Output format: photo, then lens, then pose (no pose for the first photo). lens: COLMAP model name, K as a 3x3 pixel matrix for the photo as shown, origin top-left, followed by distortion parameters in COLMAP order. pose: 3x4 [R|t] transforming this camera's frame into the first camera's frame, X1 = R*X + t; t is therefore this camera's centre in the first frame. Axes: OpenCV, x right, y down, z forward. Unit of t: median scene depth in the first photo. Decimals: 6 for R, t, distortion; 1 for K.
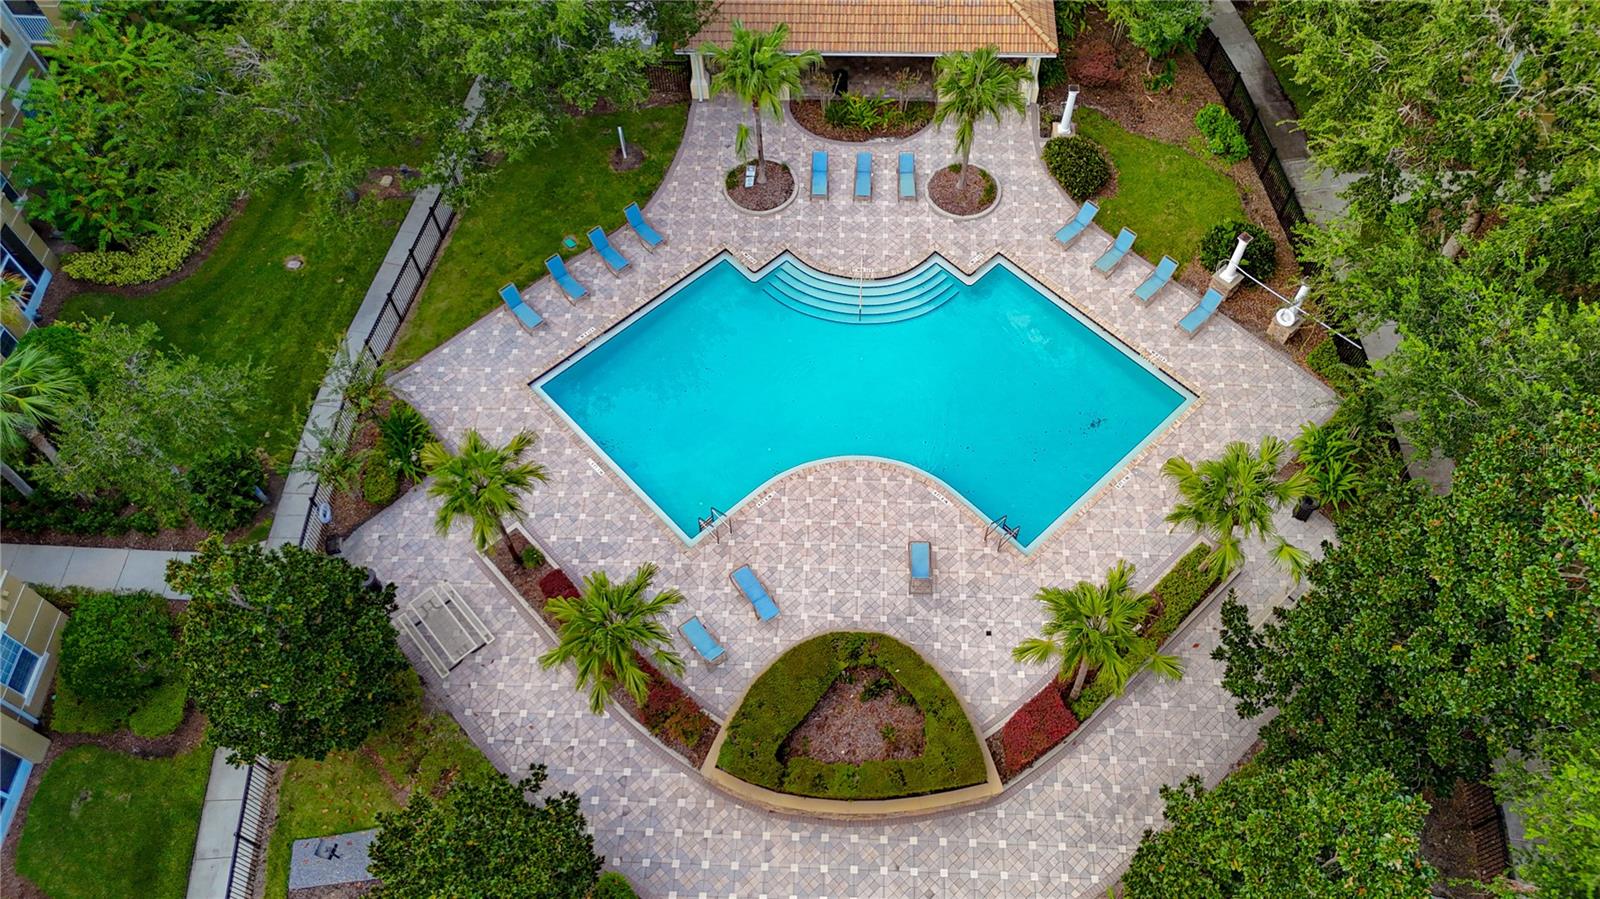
lens RADIAL K [[1152.4, 0, 800.0], [0, 1152.4, 449.5], [0, 0, 1]] dist [0.242311, -0.669825]
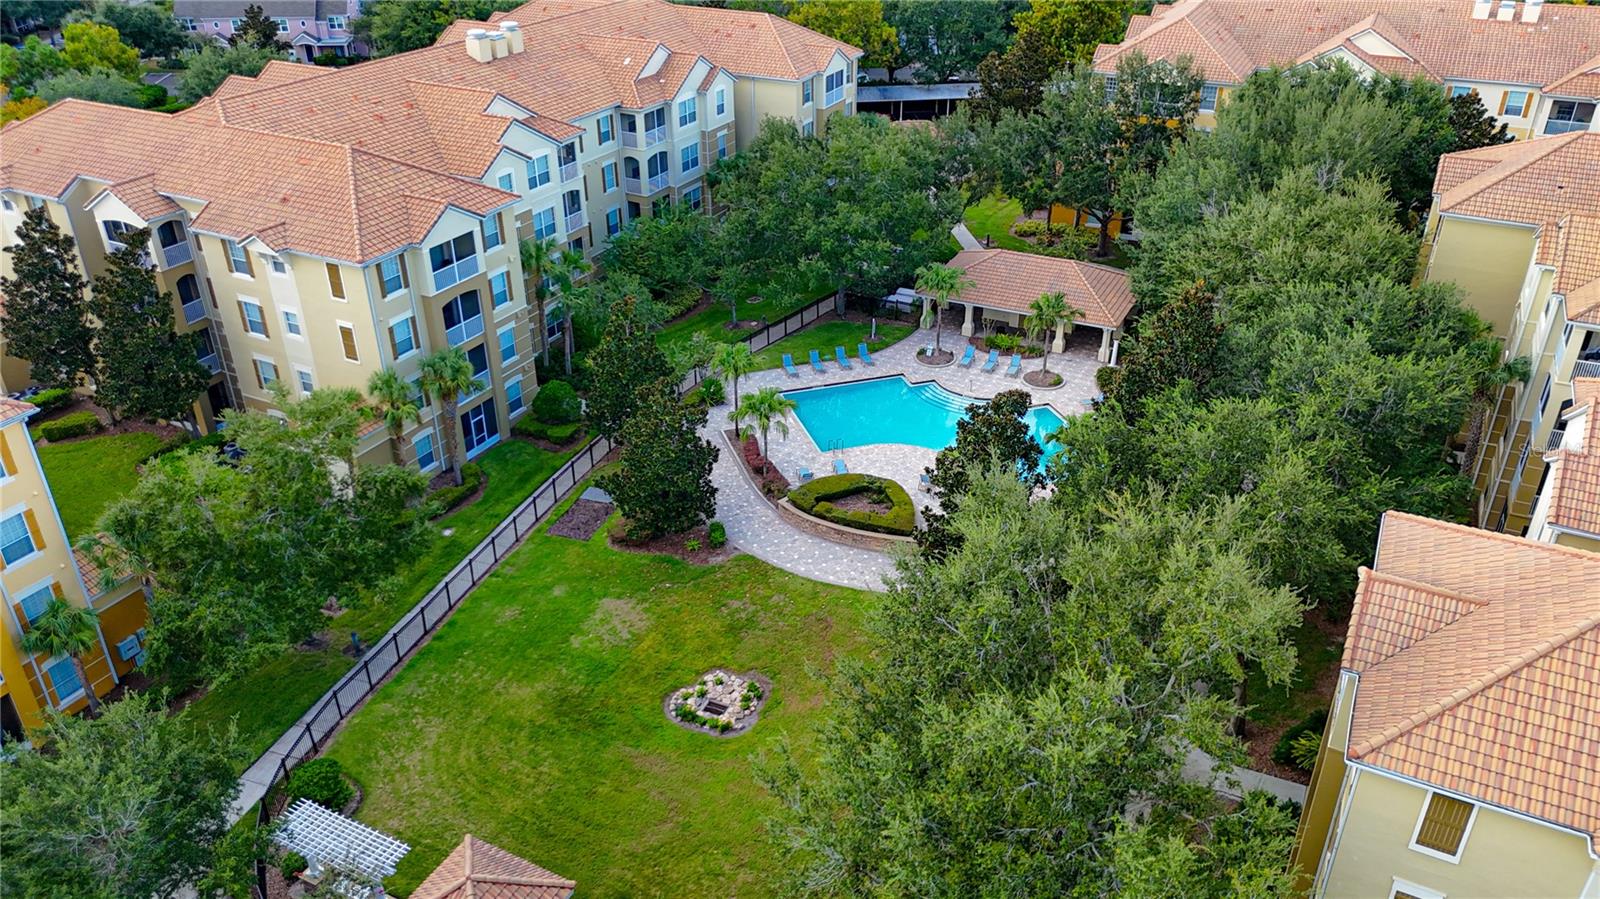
lens RADIAL K [[1170.8, 0, 803.1], [0, 1170.8, 449.3], [0, 0, 1]] dist [0.102098, -0.116504]
pose [[0.909123, 0.221980, -0.352449, 0.487295], [-0.365215, 0.831678, -0.418245, 0.784480], [0.200282, 0.508956, 0.837168, -0.533920]]
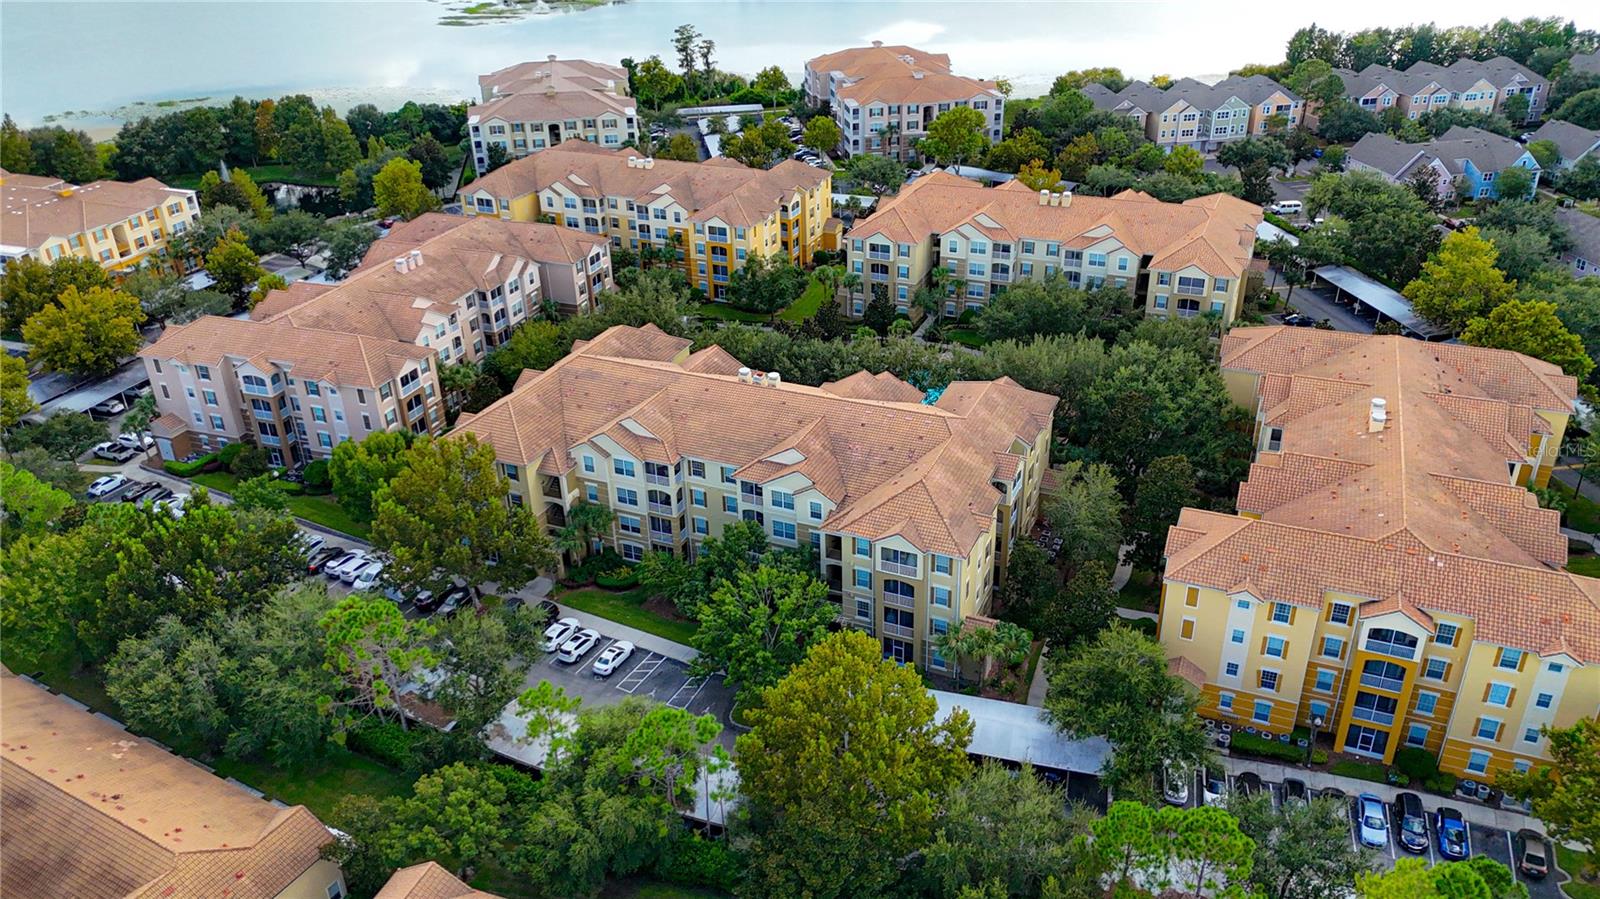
lens RADIAL K [[1170.8, 0, 803.1], [0, 1170.8, 449.3], [0, 0, 1]] dist [0.102098, -0.116504]
pose [[0.957613, 0.133088, -0.255469, 1.505092], [-0.244412, 0.844749, -0.476091, 1.649066], [0.152445, 0.518351, 0.841471, -2.119420]]
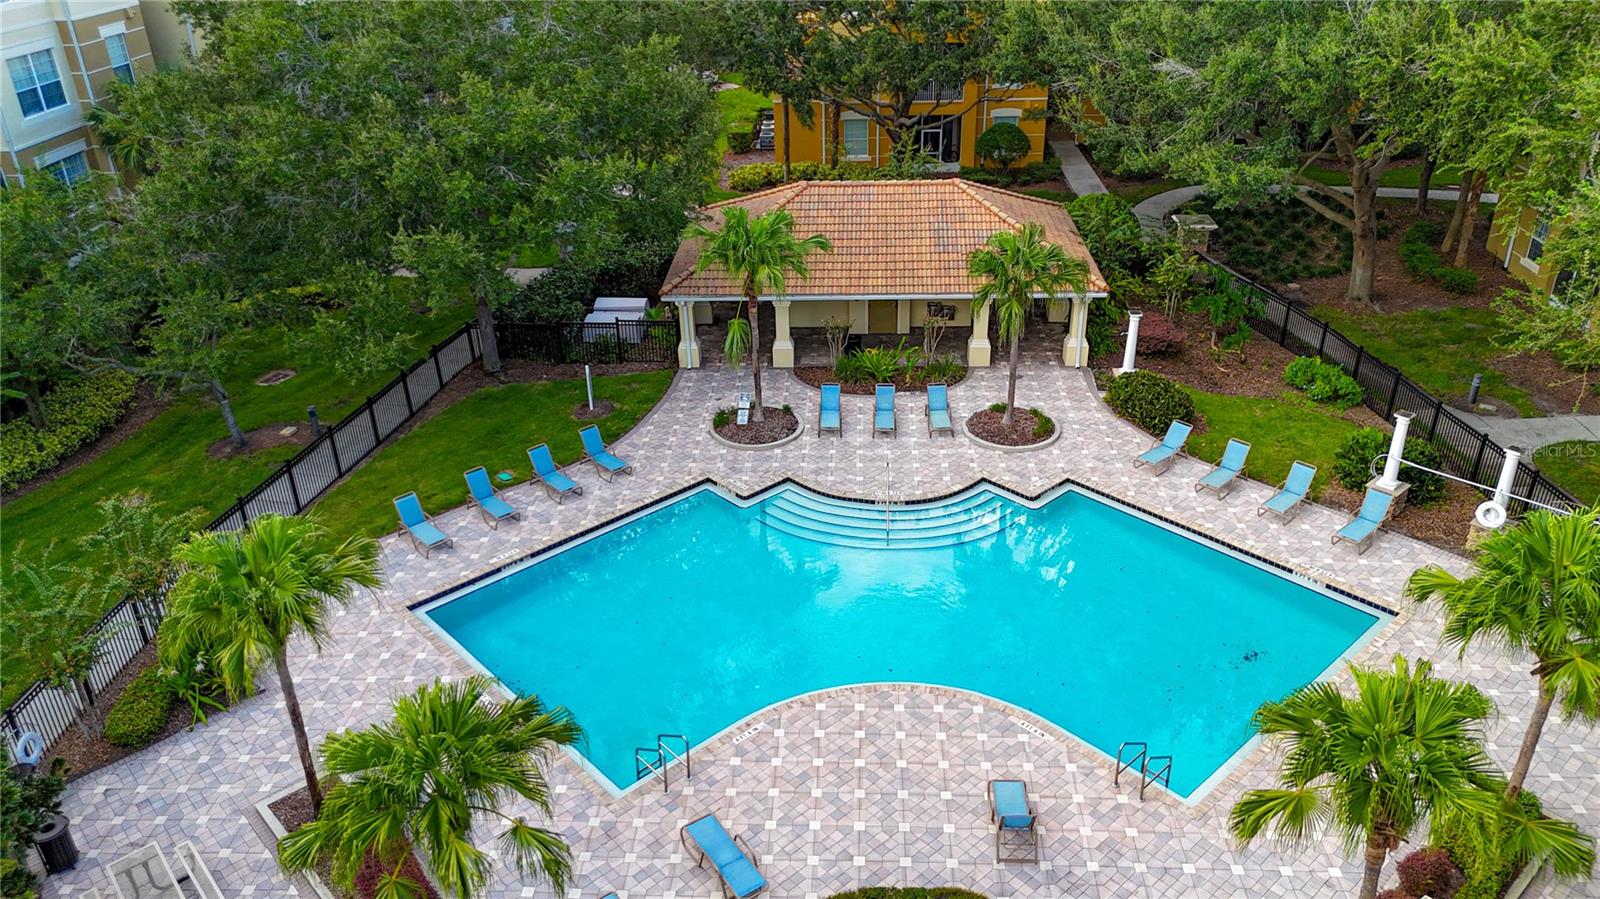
lens RADIAL K [[1170.8, 0, 803.1], [0, 1170.8, 449.3], [0, 0, 1]] dist [0.102098, -0.116504]
pose [[0.999991, 0.001610, -0.003847, 0.001428], [-0.003367, 0.856006, -0.516955, 0.216192], [0.002461, 0.516964, 0.856004, 0.346049]]
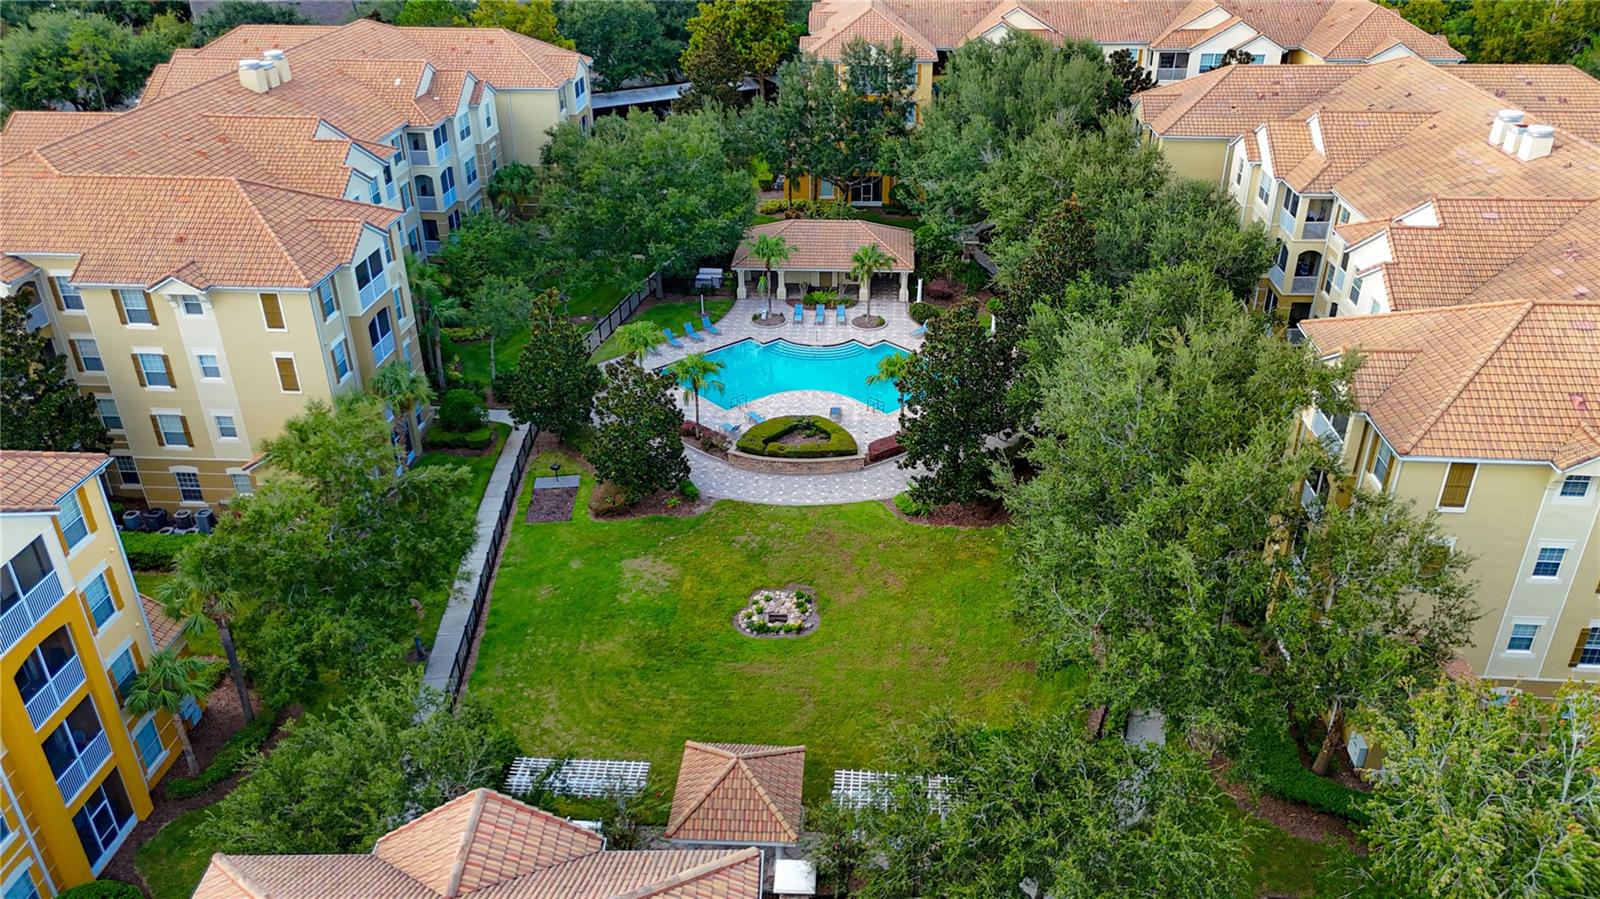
lens RADIAL K [[1170.8, 0, 803.1], [0, 1170.8, 449.3], [0, 0, 1]] dist [0.102098, -0.116504]
pose [[0.999429, 0.027767, -0.019258, 0.075681], [-0.033684, 0.864124, -0.502150, 1.055370], [0.002698, 0.502512, 0.864566, -0.687931]]
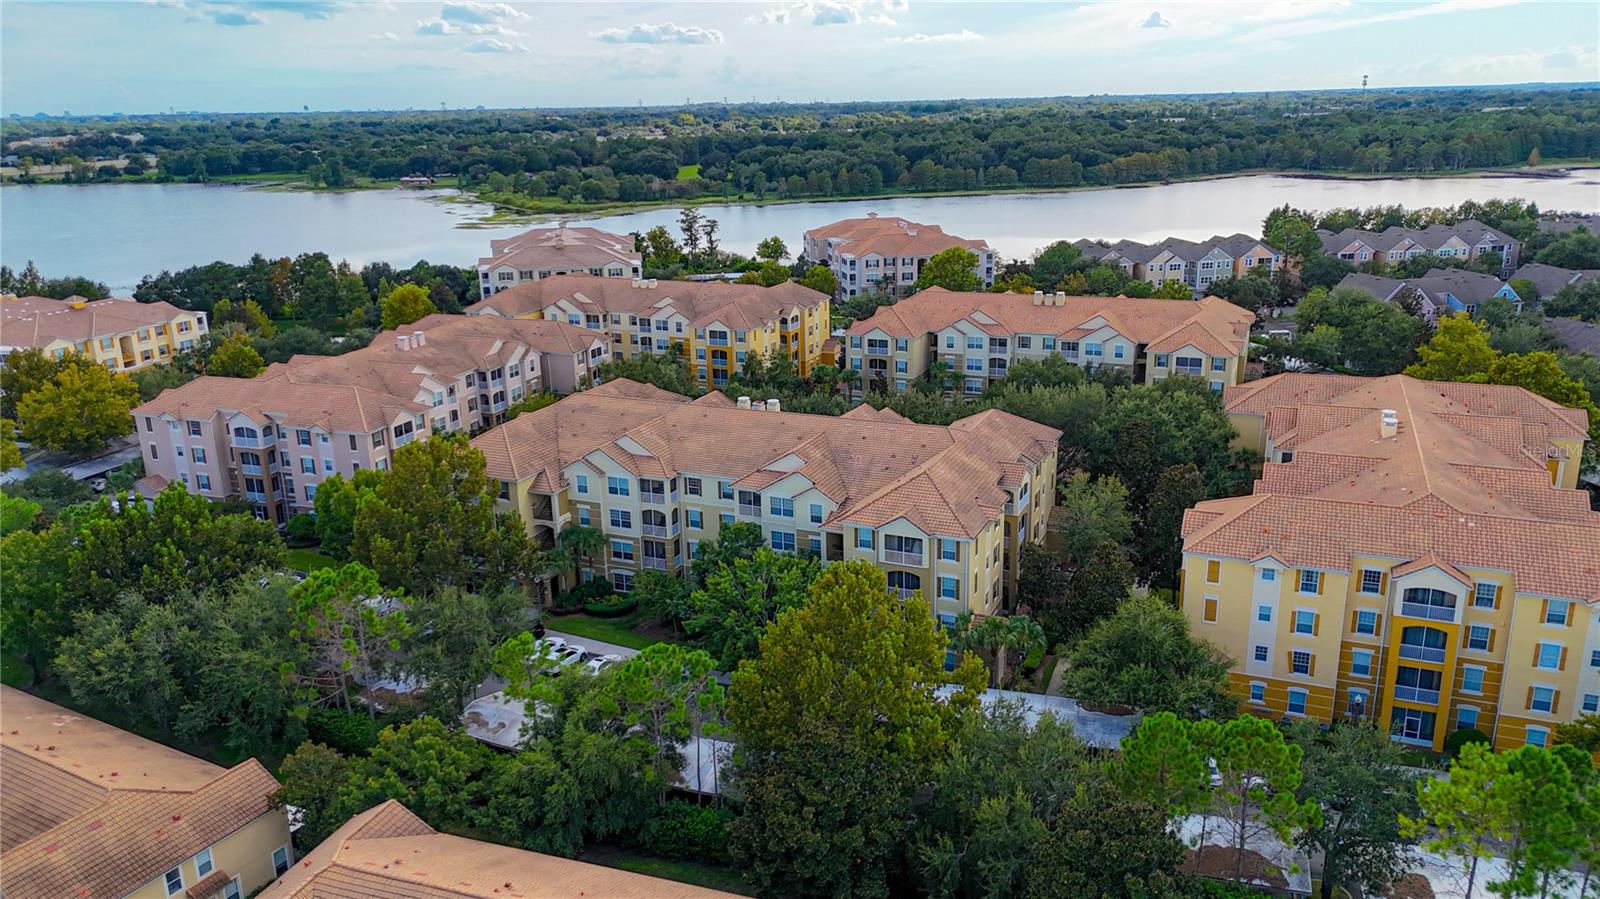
lens RADIAL K [[1170.8, 0, 803.1], [0, 1170.8, 449.3], [0, 0, 1]] dist [0.102098, -0.116504]
pose [[0.958009, 0.081867, -0.274804, 1.538257], [-0.244680, 0.733090, -0.634595, 2.036015], [0.149504, 0.675187, 0.722338, -1.742434]]
